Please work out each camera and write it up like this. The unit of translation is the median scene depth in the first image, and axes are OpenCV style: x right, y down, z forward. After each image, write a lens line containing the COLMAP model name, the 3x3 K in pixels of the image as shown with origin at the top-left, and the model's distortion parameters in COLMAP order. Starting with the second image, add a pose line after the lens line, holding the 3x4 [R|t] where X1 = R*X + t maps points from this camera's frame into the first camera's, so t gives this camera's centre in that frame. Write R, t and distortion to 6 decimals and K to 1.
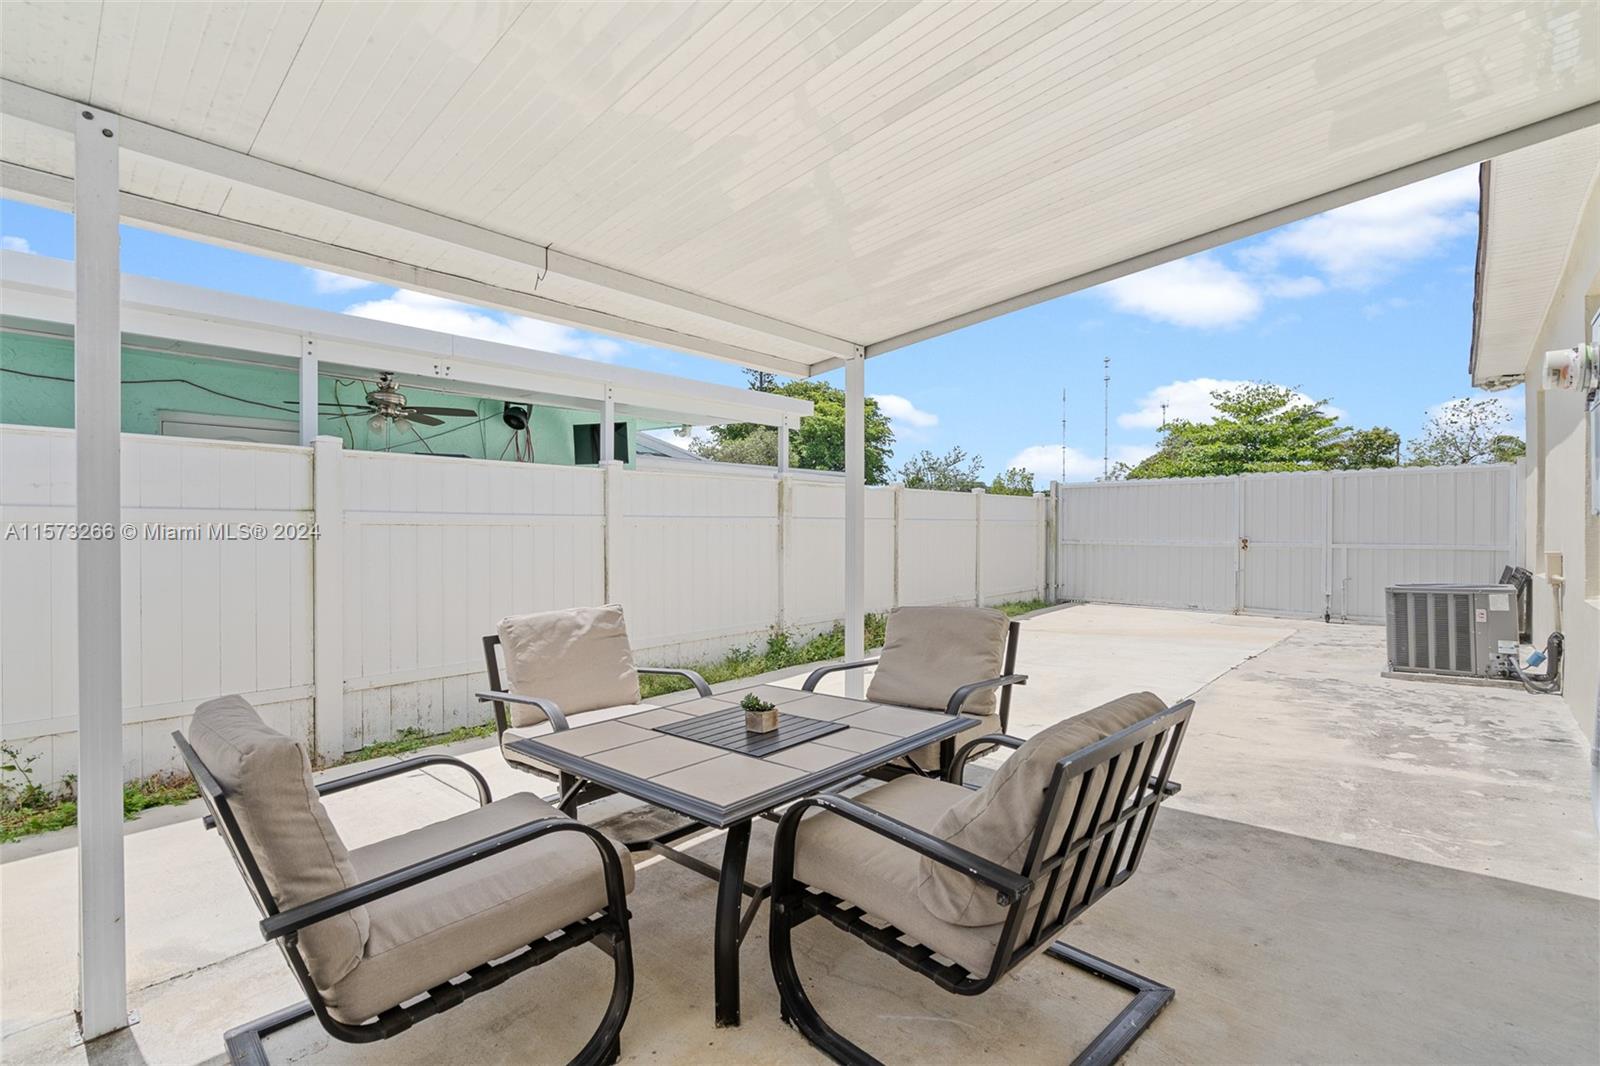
lens RADIAL K [[728.1, 0, 798.1], [0, 728.1, 531.4], [0, 0, 1]] dist [-0.005855, 0.003092]
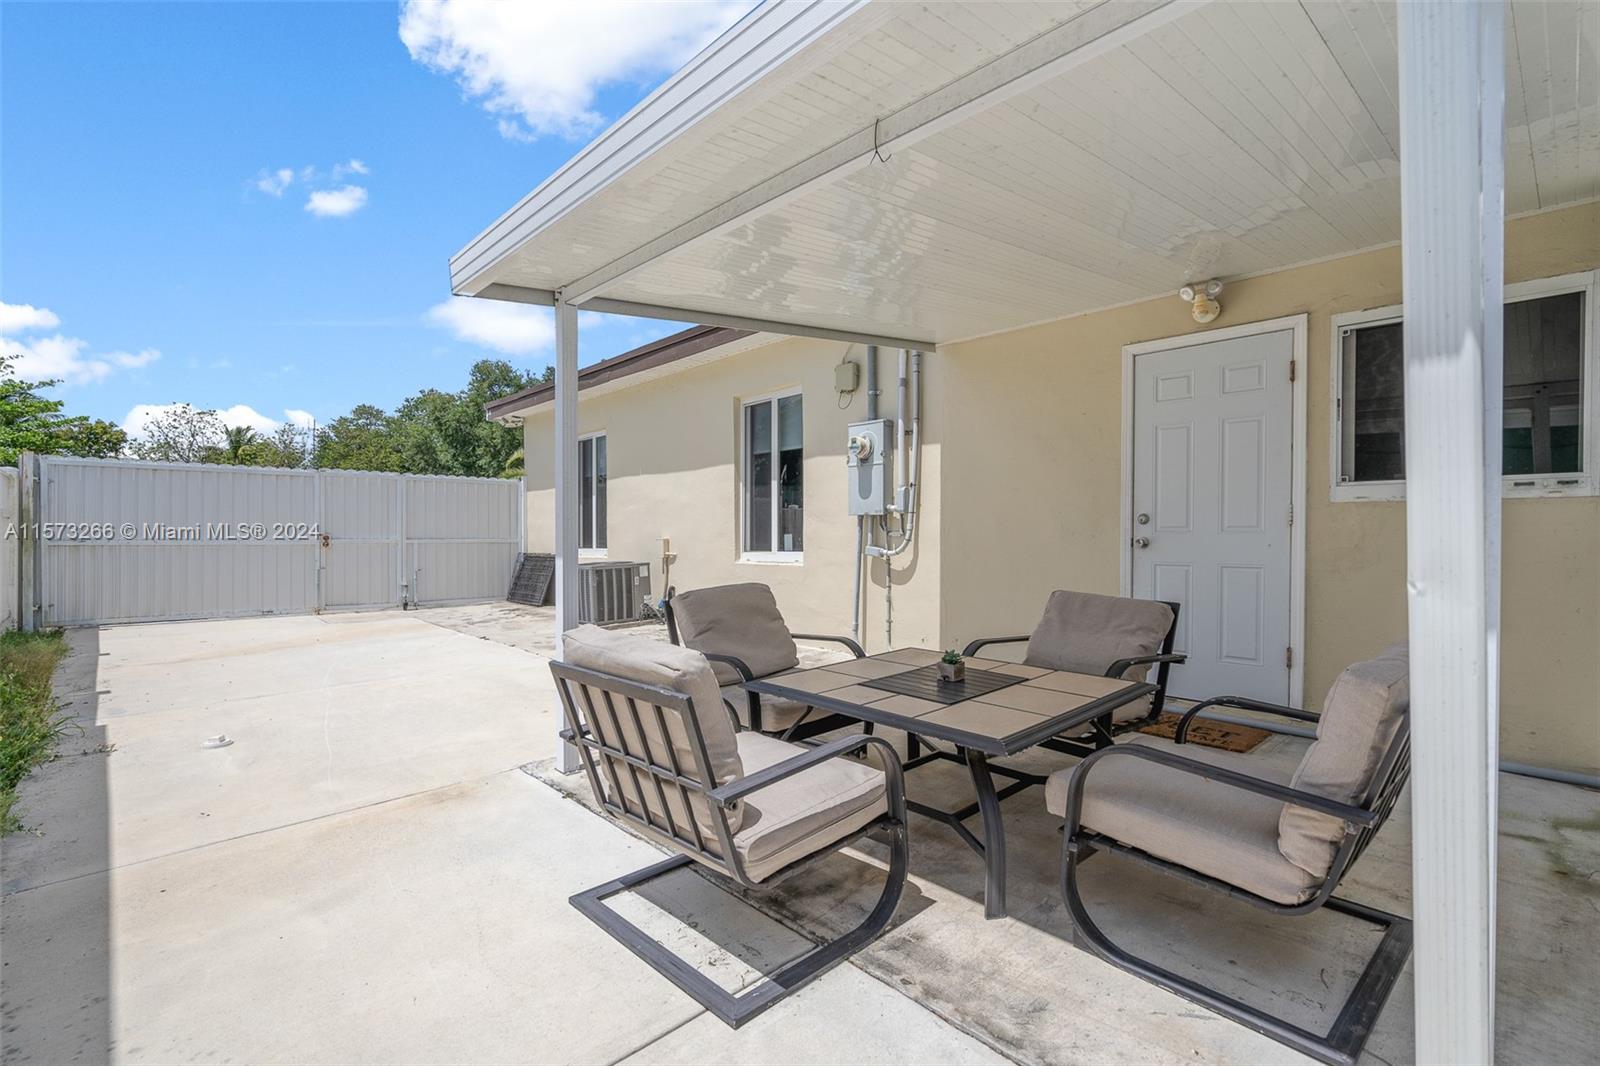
lens RADIAL K [[728.1, 0, 801.3], [0, 728.1, 535.2], [0, 0, 1]] dist [-0.005855, 0.003092]
pose [[0.073127, -0.000988, 0.997322, -0.314150], [0.000912, 0.999999, 0.000924, 0.009513], [-0.997322, 0.000842, 0.073127, 0.290465]]
